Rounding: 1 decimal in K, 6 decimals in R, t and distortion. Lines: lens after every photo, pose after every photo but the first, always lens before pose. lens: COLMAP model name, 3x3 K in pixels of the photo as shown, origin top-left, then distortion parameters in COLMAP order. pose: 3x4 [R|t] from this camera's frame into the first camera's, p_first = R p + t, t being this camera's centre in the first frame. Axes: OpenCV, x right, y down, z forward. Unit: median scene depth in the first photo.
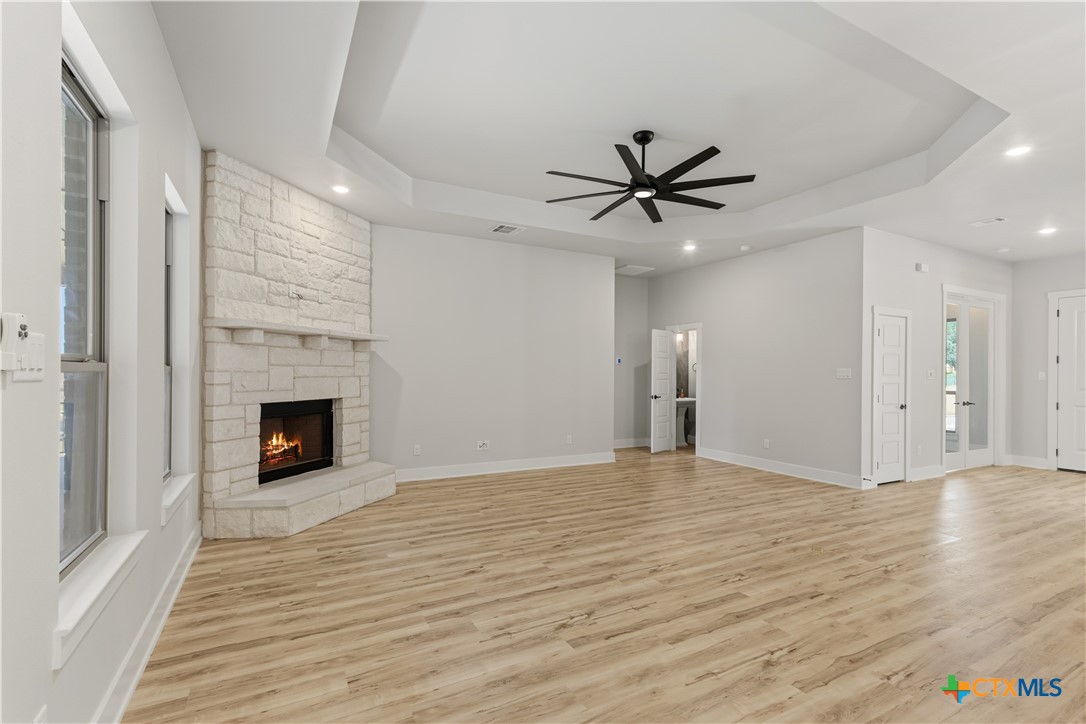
lens RADIAL K [[508.5, 0, 546.2], [0, 508.5, 369.9], [0, 0, 1]] dist [0.004635, -0.000373]
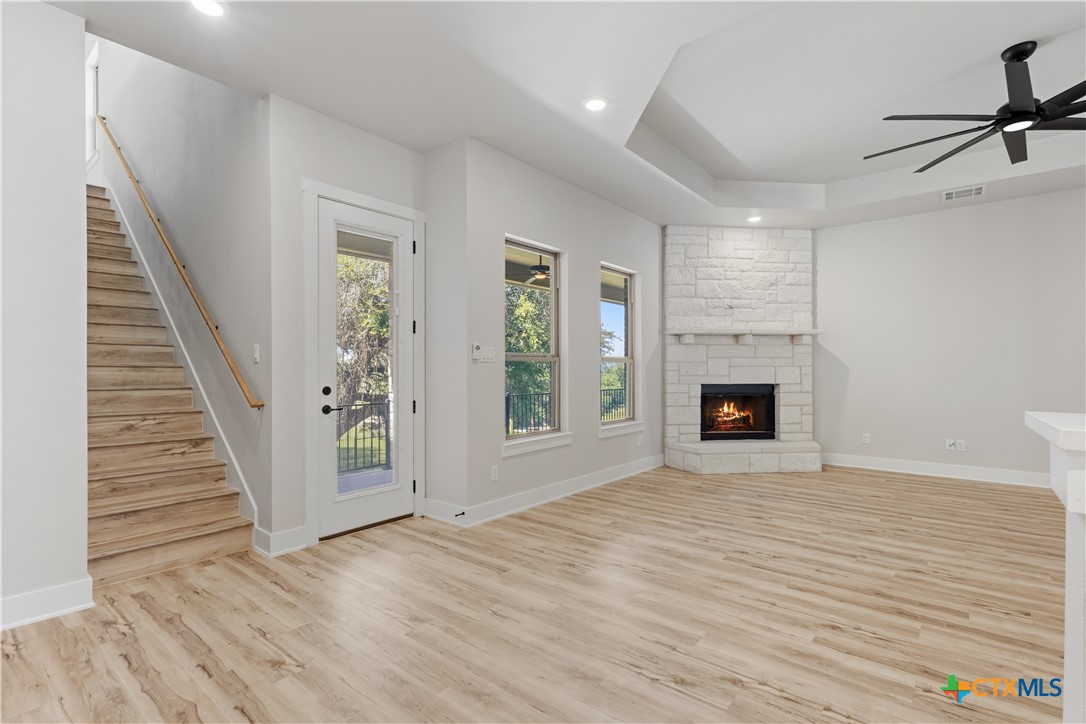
lens RADIAL K [[508.5, 0, 541.5], [0, 508.5, 365.3], [0, 0, 1]] dist [0.004635, -0.000373]
pose [[0.373472, -0.011338, -0.927572, 0.687252], [0.007550, 0.999929, -0.009183, 0.024111], [0.927611, -0.003573, 0.373531, 0.029245]]
